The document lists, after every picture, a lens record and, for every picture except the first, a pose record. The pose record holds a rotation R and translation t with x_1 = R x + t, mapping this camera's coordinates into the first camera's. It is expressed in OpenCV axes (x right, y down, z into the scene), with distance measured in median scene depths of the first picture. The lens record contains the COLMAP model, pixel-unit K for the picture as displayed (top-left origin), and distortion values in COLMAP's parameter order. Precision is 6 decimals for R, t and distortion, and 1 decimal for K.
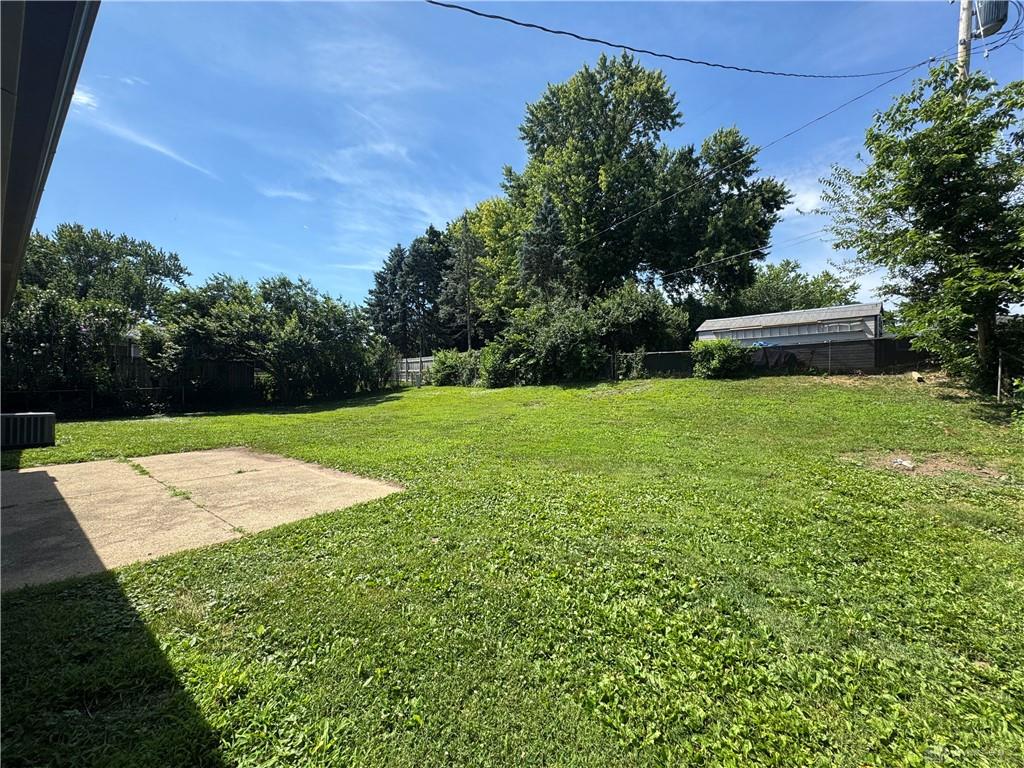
lens RADIAL K [[406.9, 0, 523.4], [0, 406.9, 396.1], [0, 0, 1]] dist [-0.004428, 0.000843]
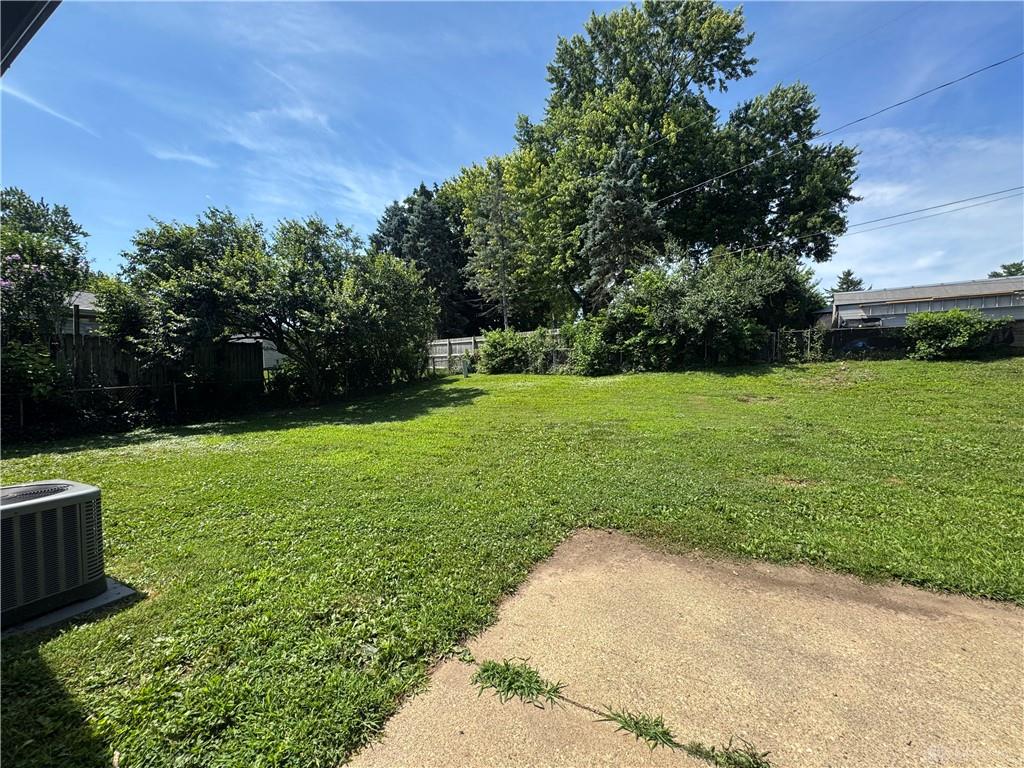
lens RADIAL K [[406.9, 0, 512.4], [0, 406.9, 386.8], [0, 0, 1]] dist [-0.004428, 0.000843]
pose [[0.988150, -0.022005, 0.151904, -0.252533], [0.019931, 0.999686, 0.015162, -0.009997], [-0.152190, -0.011955, 0.988279, 0.180877]]
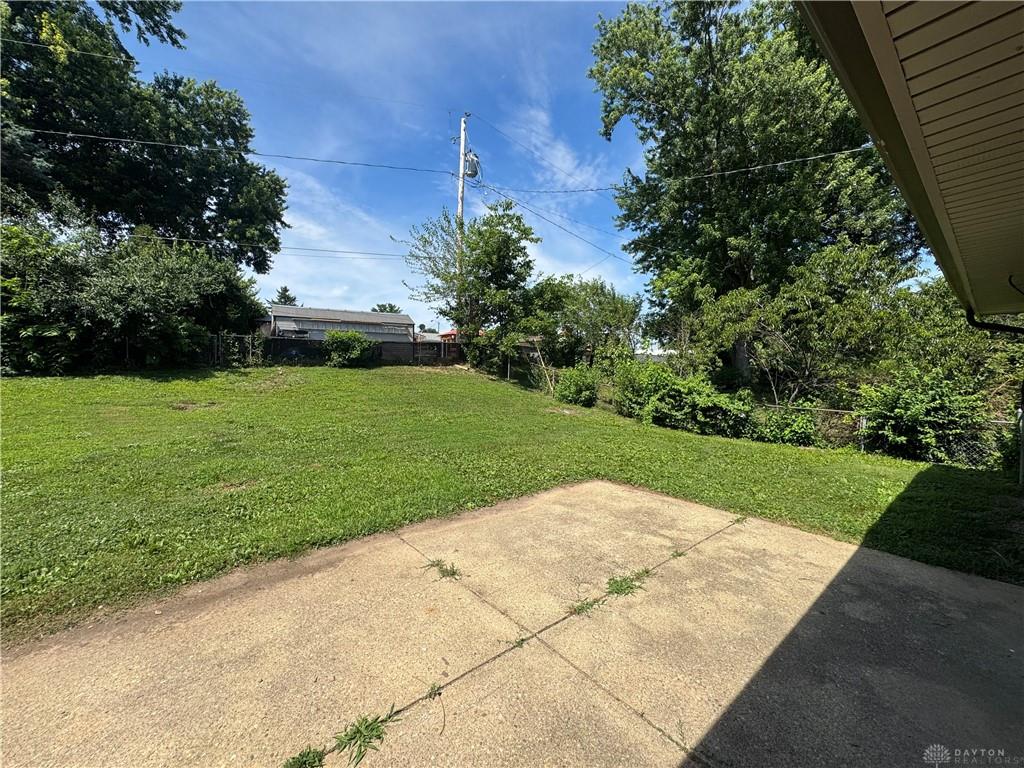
lens RADIAL K [[406.9, 0, 512.9], [0, 406.9, 386.4], [0, 0, 1]] dist [-0.004428, 0.000843]
pose [[0.222103, -0.040460, 0.974183, -0.247992], [0.027413, 0.999003, 0.035241, -0.009626], [-0.974638, 0.018878, 0.222990, 0.178790]]
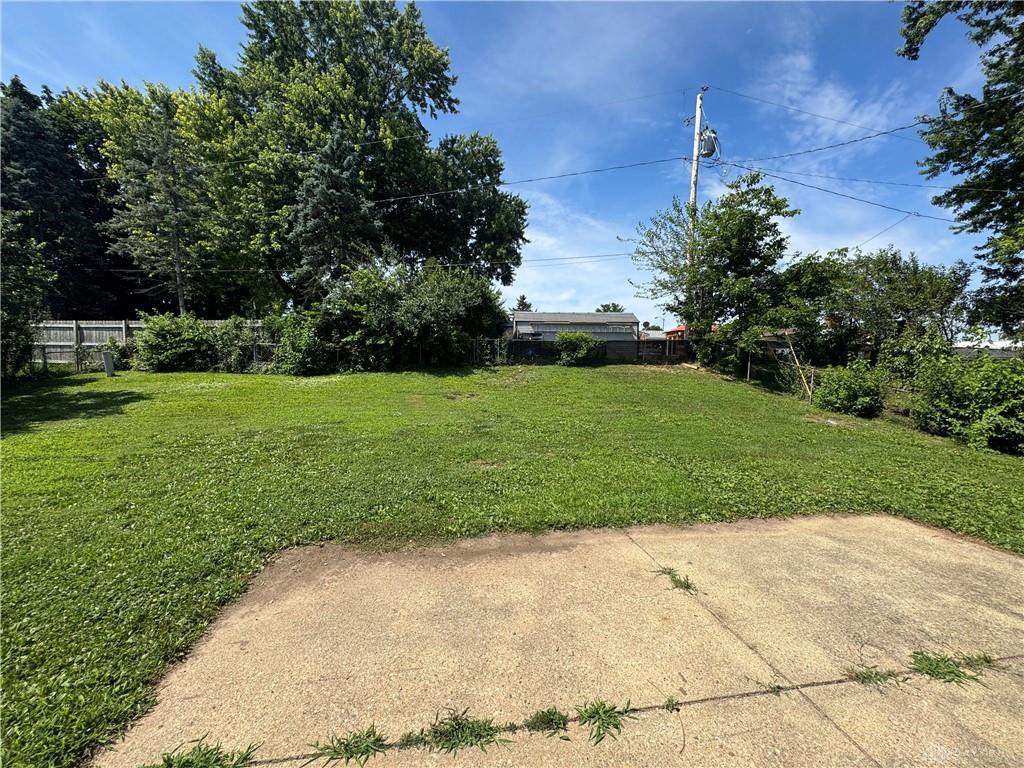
lens RADIAL K [[406.9, 0, 512.8], [0, 406.9, 386.8], [0, 0, 1]] dist [-0.004428, 0.000843]
pose [[0.684789, -0.031489, 0.728061, -0.249938], [0.016726, 0.999482, 0.027496, -0.009760], [-0.728549, -0.006651, 0.684961, 0.181987]]
